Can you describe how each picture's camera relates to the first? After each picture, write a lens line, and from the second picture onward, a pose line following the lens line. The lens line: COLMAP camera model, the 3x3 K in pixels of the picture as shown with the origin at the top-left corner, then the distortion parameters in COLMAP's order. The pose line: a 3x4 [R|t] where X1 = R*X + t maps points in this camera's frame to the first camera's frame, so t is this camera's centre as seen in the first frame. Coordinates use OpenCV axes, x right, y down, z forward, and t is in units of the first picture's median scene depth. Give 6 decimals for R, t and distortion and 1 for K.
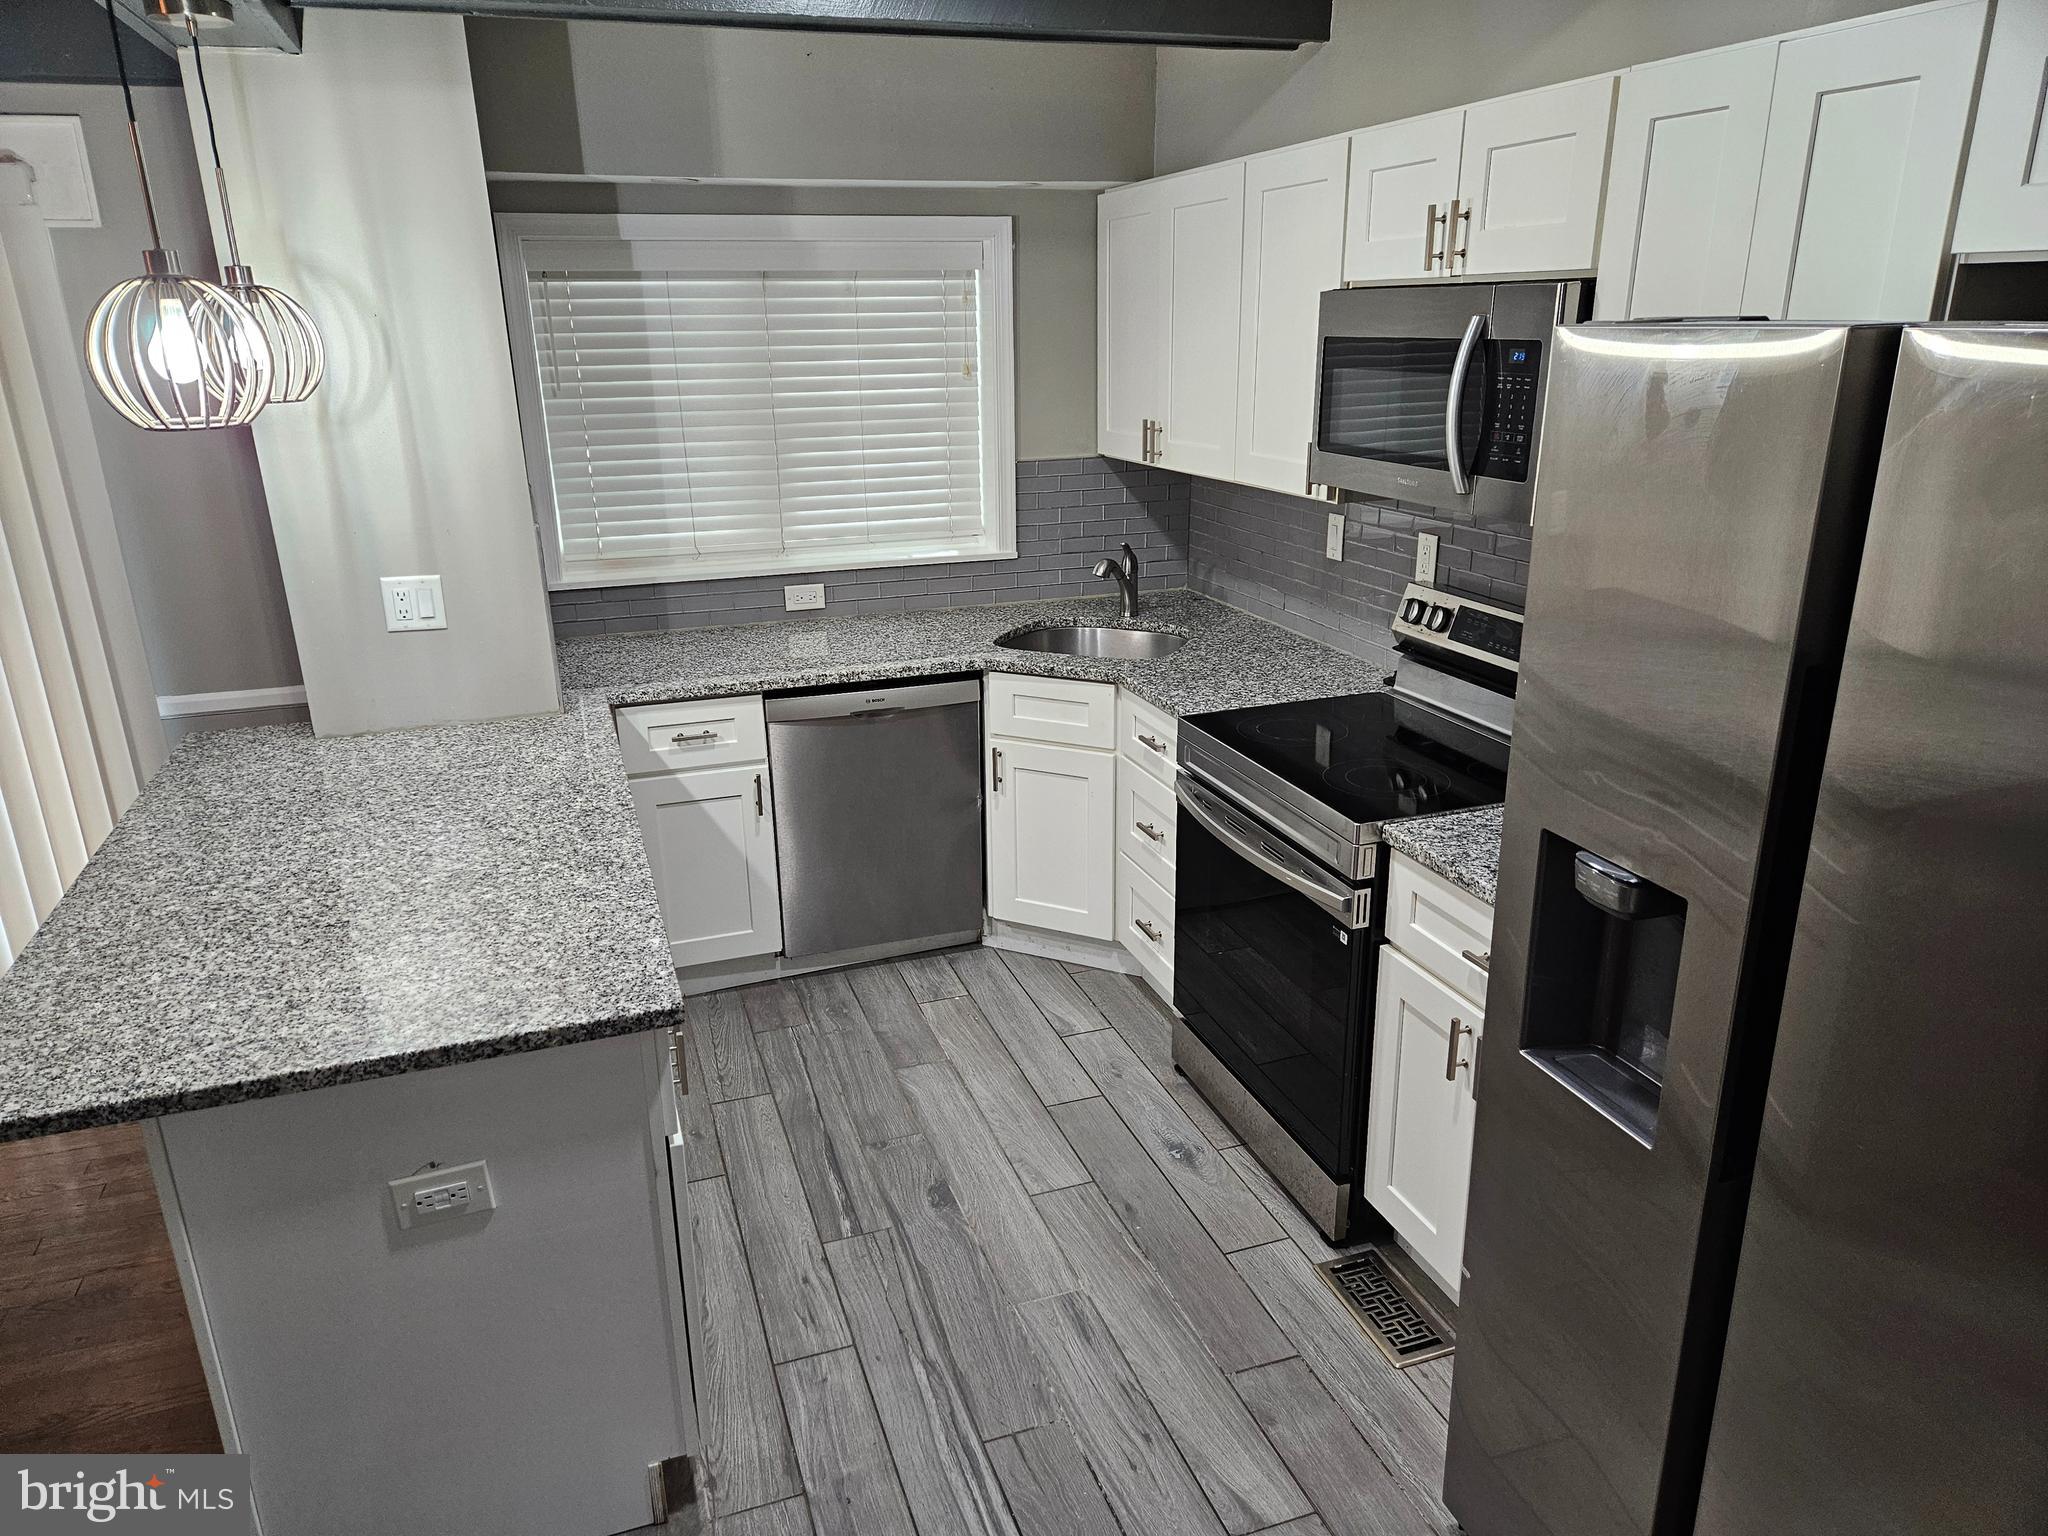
lens RADIAL K [[1364.9, 0, 1021.7], [0, 1364.9, 772.9], [0, 0, 1]] dist [0.050056, -0.015223]
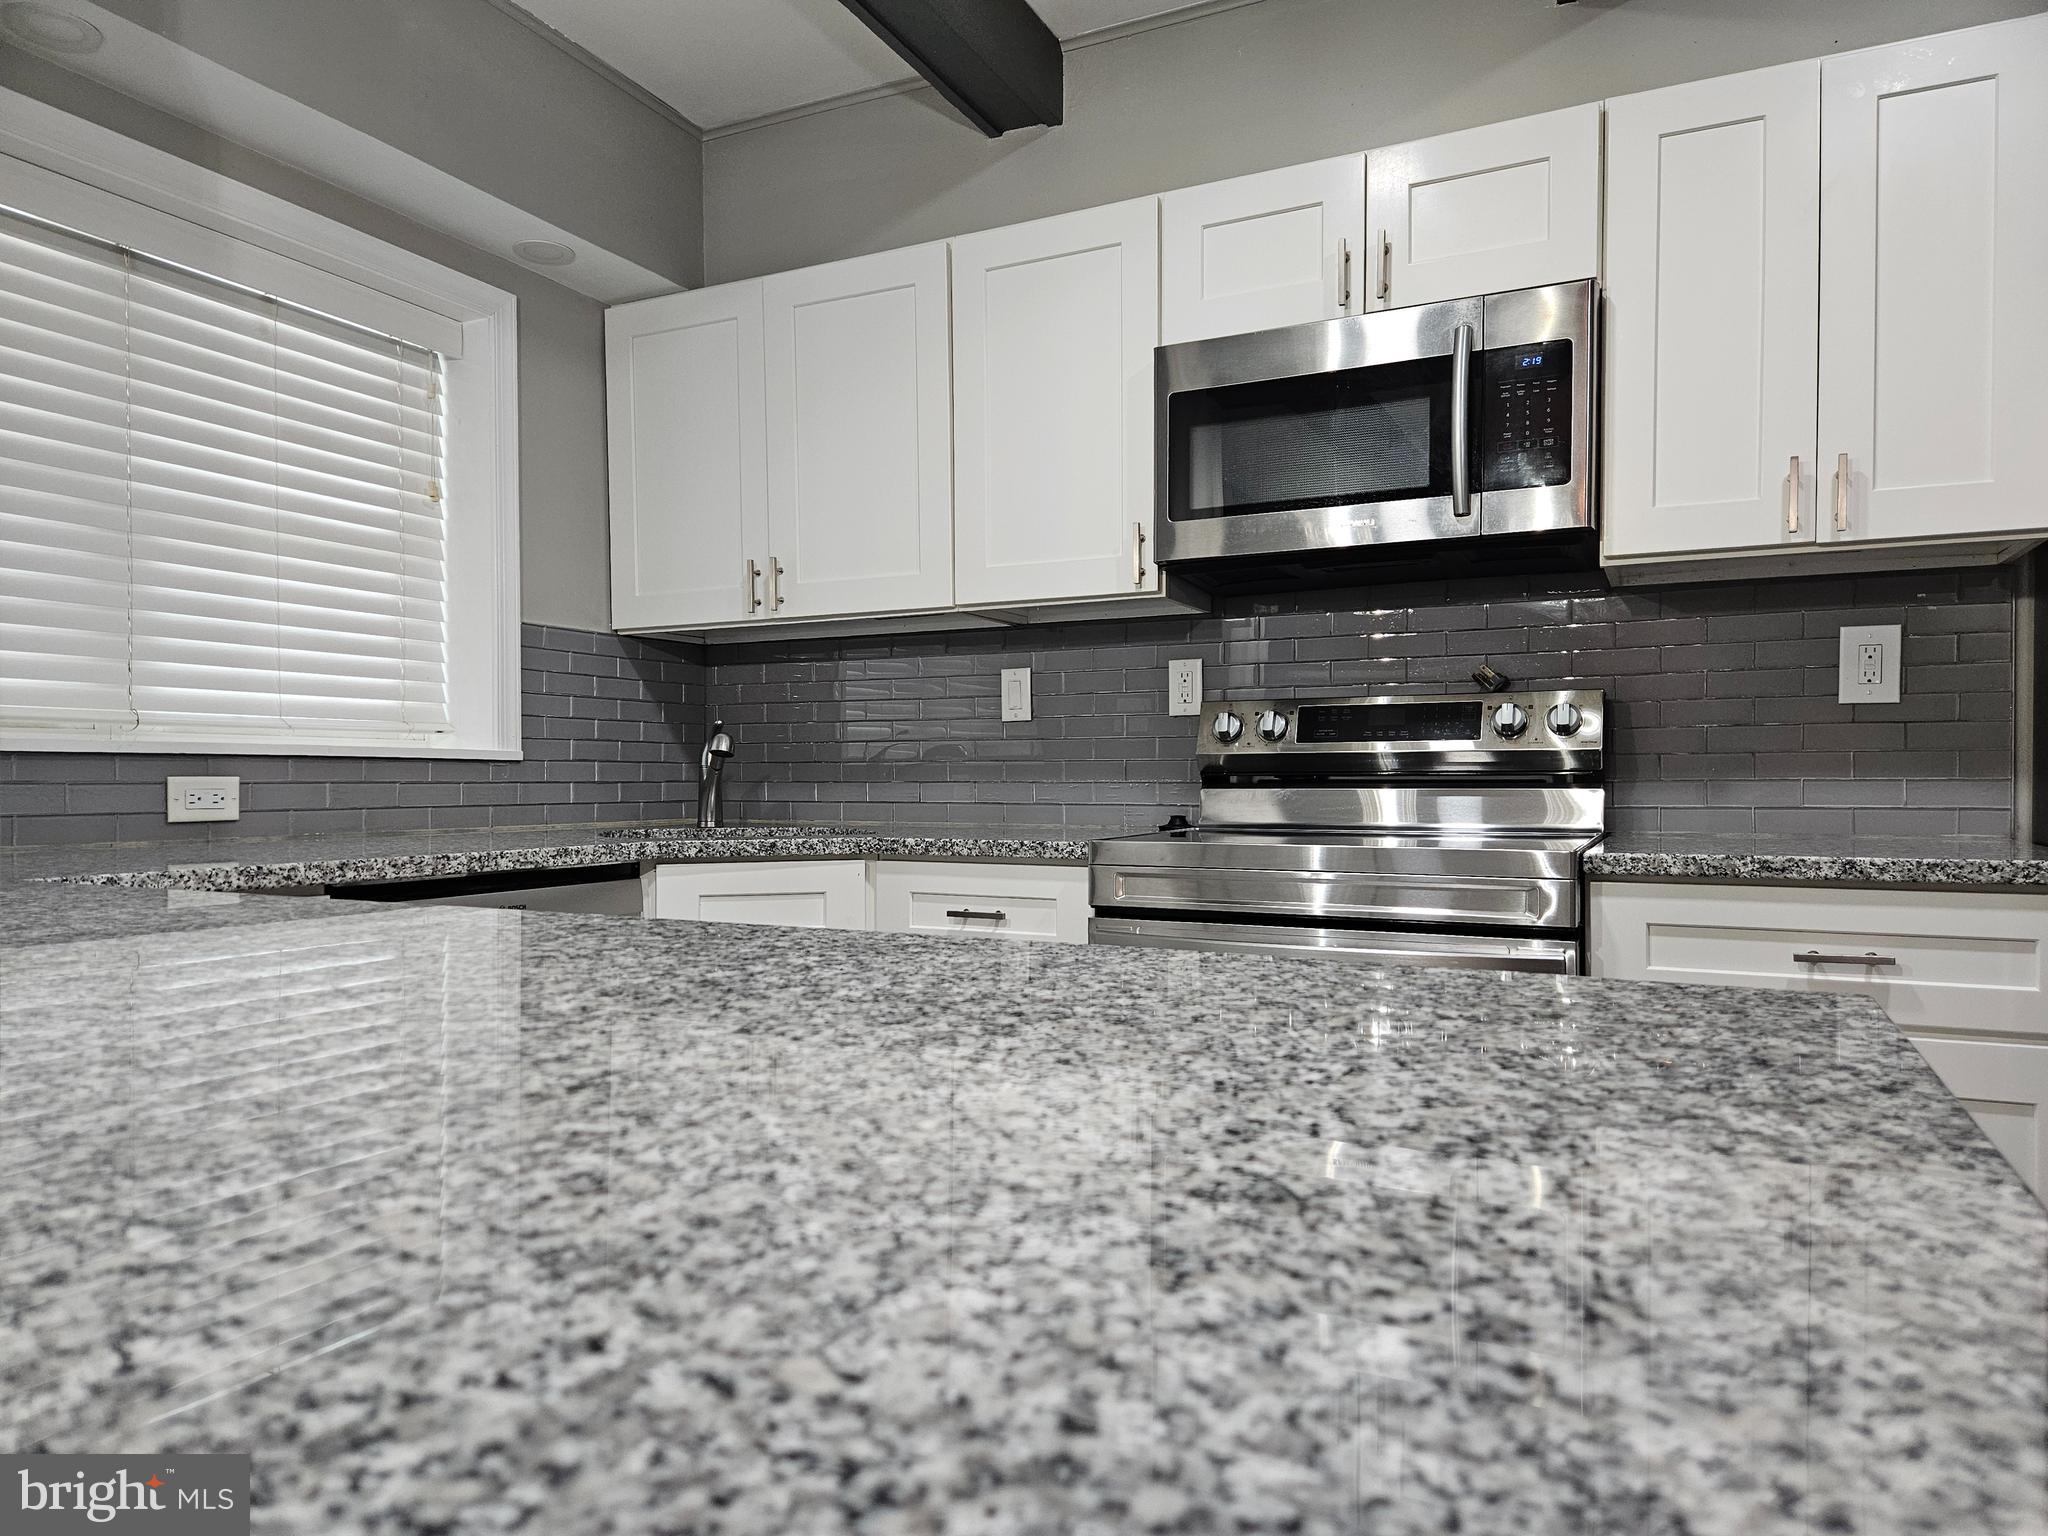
lens RADIAL K [[1364.9, 0, 1024.9], [0, 1364.9, 765.7], [0, 0, 1]] dist [0.050056, -0.015223]
pose [[0.709117, 0.019730, 0.704815, -0.324198], [0.216644, 0.945157, -0.244423, 0.069917], [-0.670984, 0.326019, 0.665953, 0.403163]]
